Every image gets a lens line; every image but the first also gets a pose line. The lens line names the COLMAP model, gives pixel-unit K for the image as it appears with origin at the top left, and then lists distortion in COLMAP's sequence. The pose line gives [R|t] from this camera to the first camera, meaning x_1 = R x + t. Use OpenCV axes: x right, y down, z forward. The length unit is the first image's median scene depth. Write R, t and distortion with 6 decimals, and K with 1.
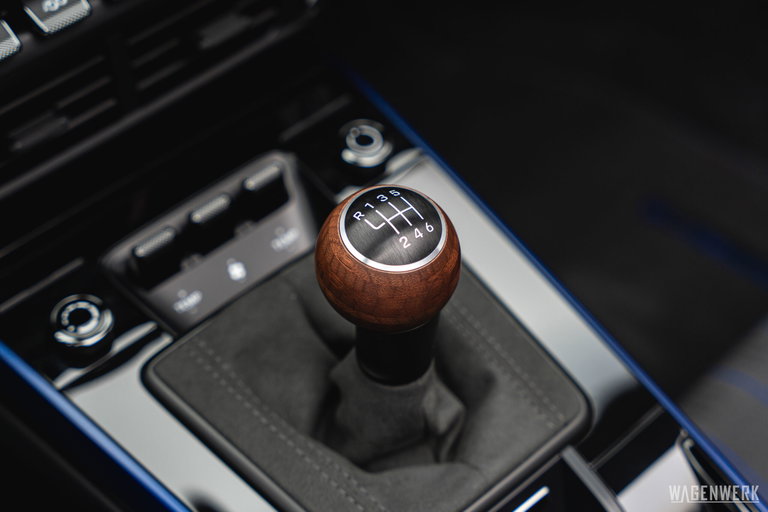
lens RADIAL K [[1565.1, 0, 387.8], [0, 1565.1, 255.5], [0, 0, 1]] dist [-0.000766, 0.000000]
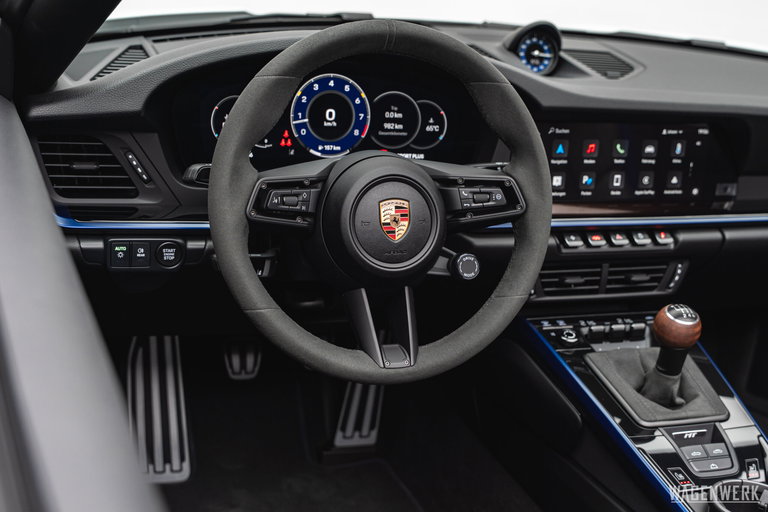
lens RADIAL K [[1091.2, 0, 412.4], [0, 1091.2, 294.2], [0, 0, 1]] dist [0.018636, 0.000000]
pose [[0.913179, 0.273897, -0.301802, 0.143923], [-0.369152, 0.869678, -0.327698, 0.778393], [0.172715, 0.410658, 0.895282, -0.987053]]
